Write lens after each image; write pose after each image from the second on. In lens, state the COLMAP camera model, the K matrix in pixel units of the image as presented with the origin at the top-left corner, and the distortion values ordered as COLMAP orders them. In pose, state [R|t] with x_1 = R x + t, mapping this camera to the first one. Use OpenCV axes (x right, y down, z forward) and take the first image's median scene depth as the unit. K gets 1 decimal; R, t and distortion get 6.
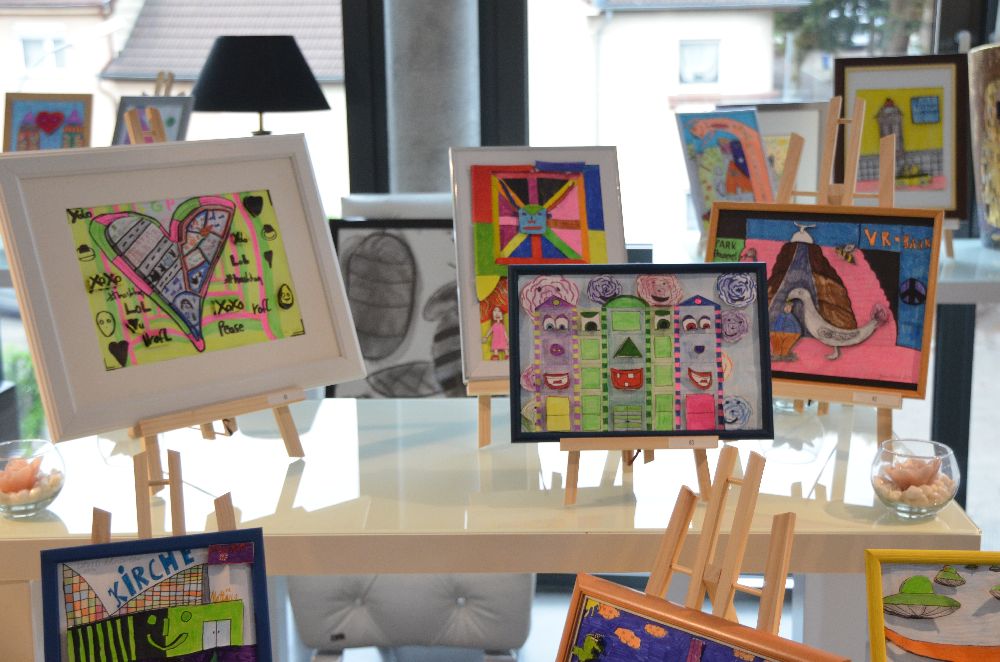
lens RADIAL K [[1419.9, 0, 500.0], [0, 1419.9, 331.0], [0, 0, 1]] dist [-0.000218, 0.529229]
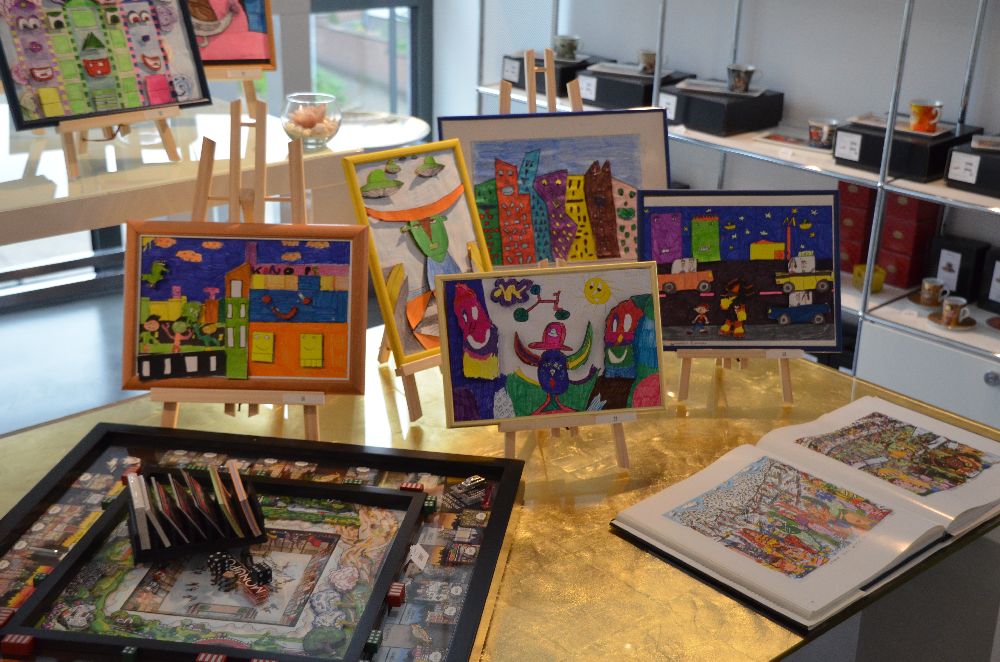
lens RADIAL K [[1316.7, 0, 500.0], [0, 1316.7, 331.0], [0, 0, 1]] dist [-0.018118, 0.467305]
pose [[0.735291, -0.223162, 0.639958, -0.429975], [0.106186, 0.970508, 0.216424, 0.043891], [-0.669382, -0.091180, 0.737302, -0.081720]]
